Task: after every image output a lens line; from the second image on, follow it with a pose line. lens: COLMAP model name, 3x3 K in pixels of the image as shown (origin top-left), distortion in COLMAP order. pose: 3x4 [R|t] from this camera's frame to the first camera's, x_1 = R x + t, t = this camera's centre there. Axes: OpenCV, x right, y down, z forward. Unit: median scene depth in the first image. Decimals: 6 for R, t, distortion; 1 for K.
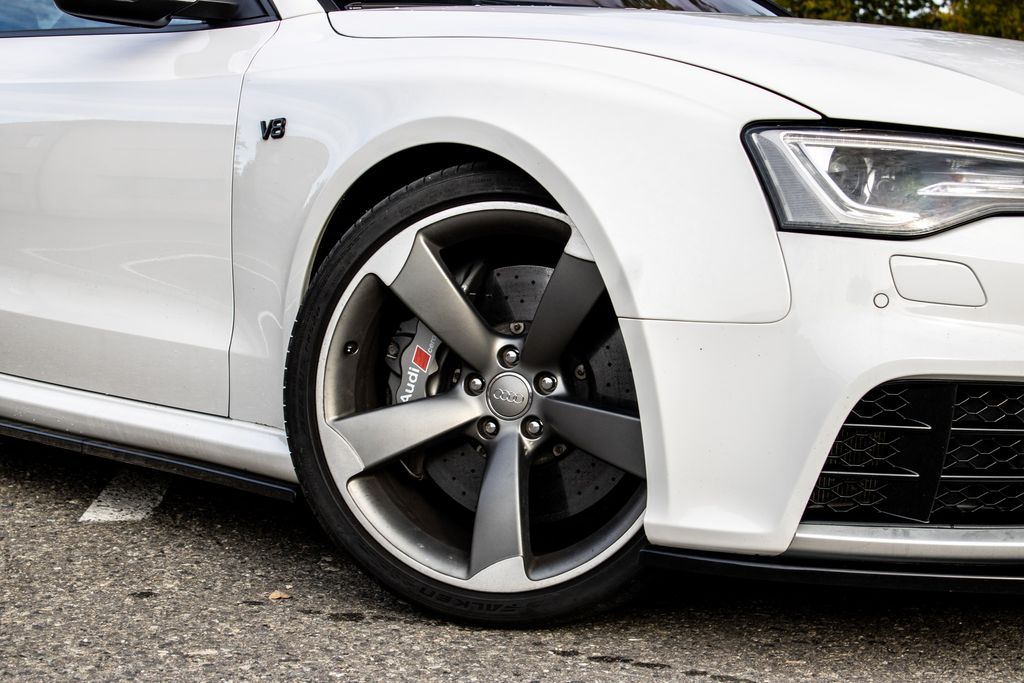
lens RADIAL K [[1892.8, 0, 512.0], [0, 1892.8, 341.5], [0, 0, 1]] dist [0.026976, 0.170465]
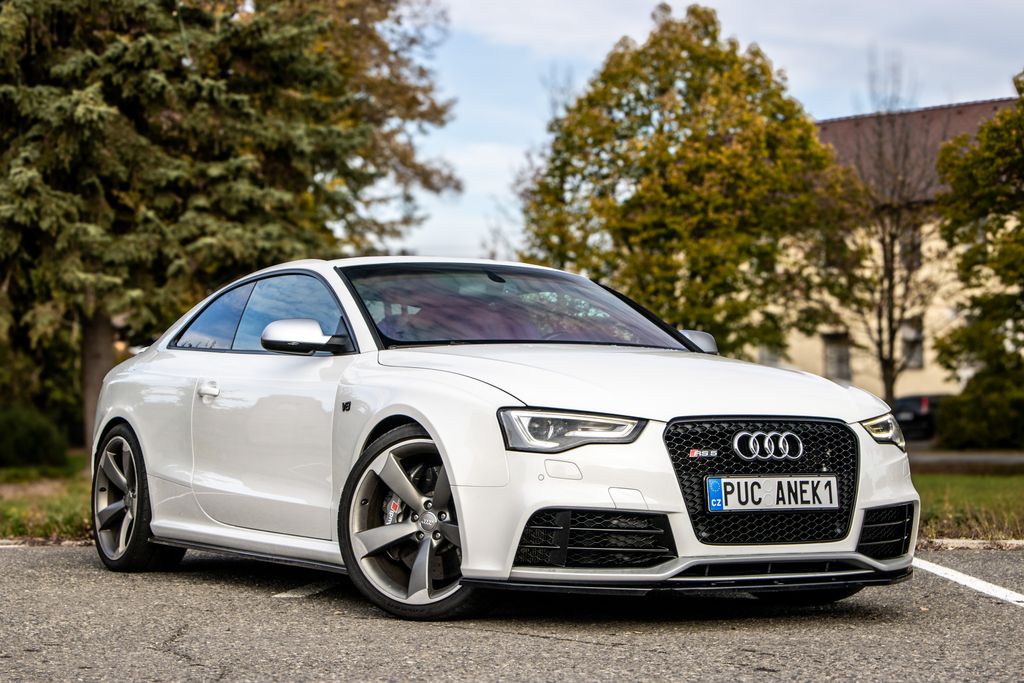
lens RADIAL K [[2255.5, 0, 512.0], [0, 2255.5, 341.5], [0, 0, 1]] dist [0.012091, 0.389719]
pose [[0.979334, -0.015738, -0.201638, 0.668191], [-0.006603, 0.993948, -0.109652, 0.112288], [0.202144, 0.108717, 0.973303, -1.719175]]
